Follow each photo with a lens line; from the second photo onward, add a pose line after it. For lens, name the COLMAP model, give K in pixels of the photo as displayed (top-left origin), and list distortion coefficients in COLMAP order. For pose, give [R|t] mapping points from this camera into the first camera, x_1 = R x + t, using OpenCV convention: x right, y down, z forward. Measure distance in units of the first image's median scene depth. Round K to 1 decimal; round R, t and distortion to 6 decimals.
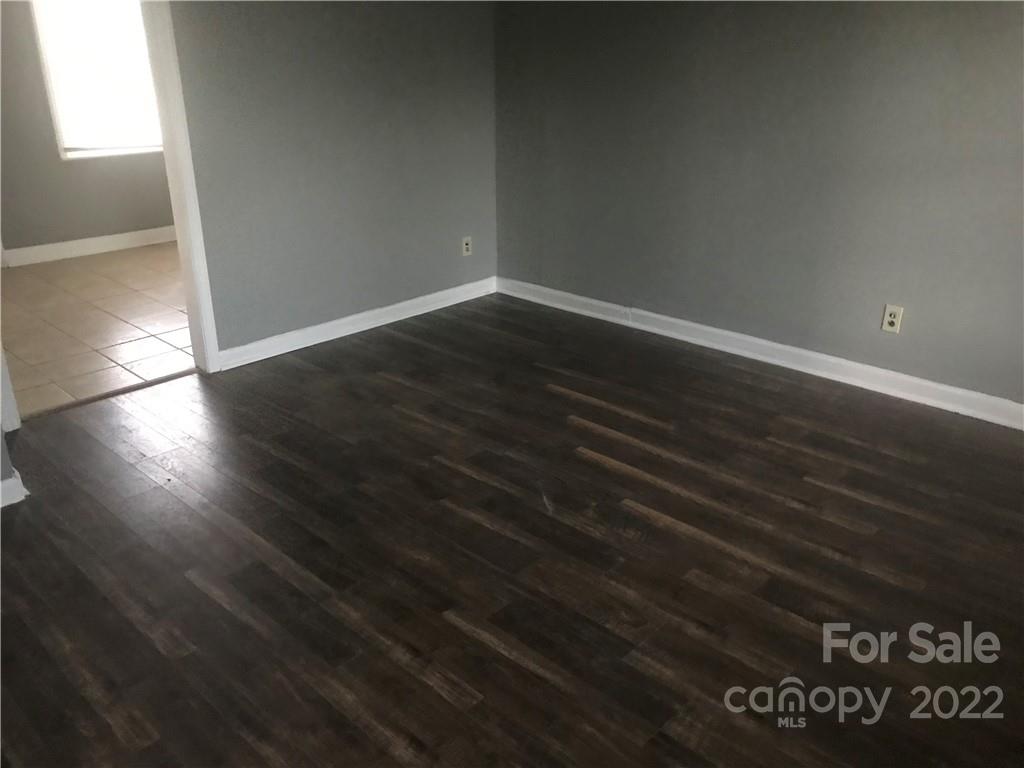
lens RADIAL K [[842.4, 0, 509.9], [0, 842.4, 382.9], [0, 0, 1]] dist [-0.004651, 0.016912]
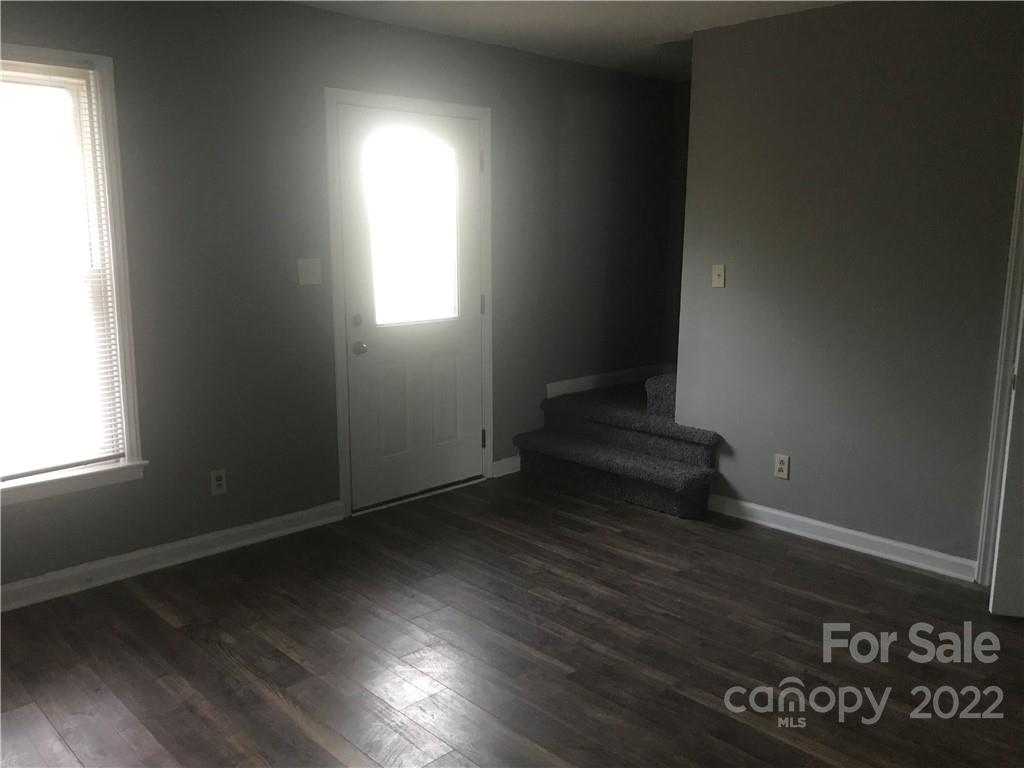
lens RADIAL K [[842.4, 0, 510.4], [0, 842.4, 385.1], [0, 0, 1]] dist [-0.004651, 0.016912]
pose [[-0.999372, -0.003316, 0.035290, -0.028600], [0.016309, 0.840948, 0.540871, -0.759321], [-0.031470, 0.541106, -0.840365, 1.841860]]
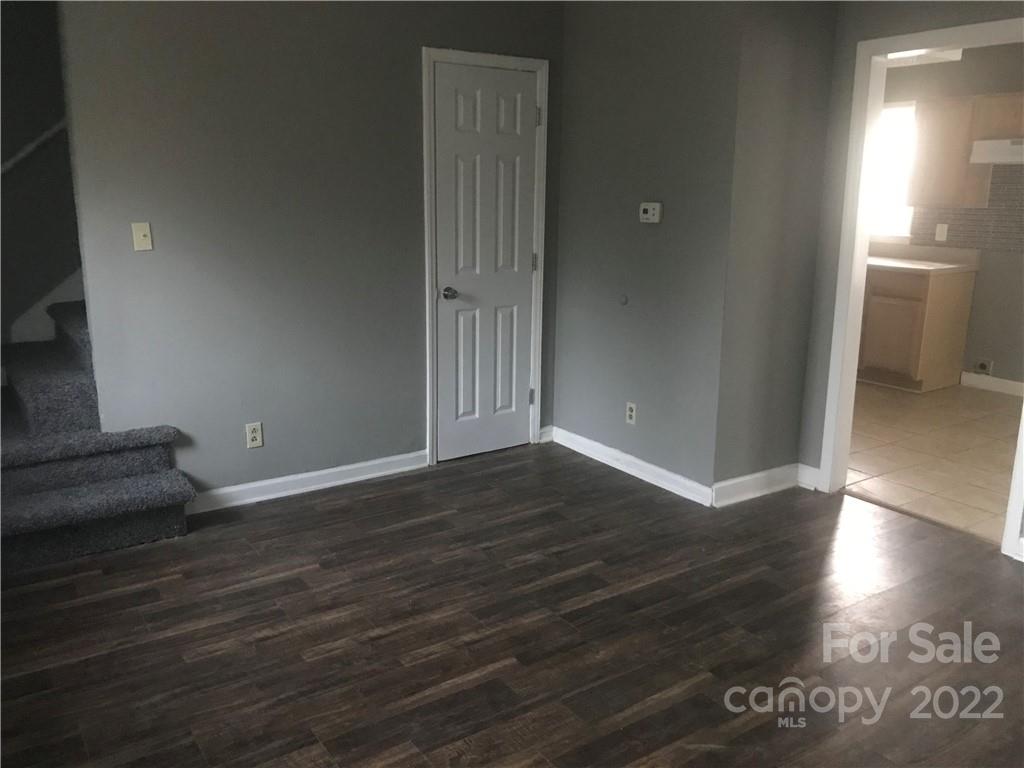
lens RADIAL K [[842.4, 0, 509.0], [0, 842.4, 380.9], [0, 0, 1]] dist [-0.004651, 0.016912]
pose [[-0.199522, 0.228215, -0.952948, 0.956211], [-0.382447, 0.877236, 0.290157, -0.402528], [0.902178, 0.422345, -0.087747, 0.948923]]
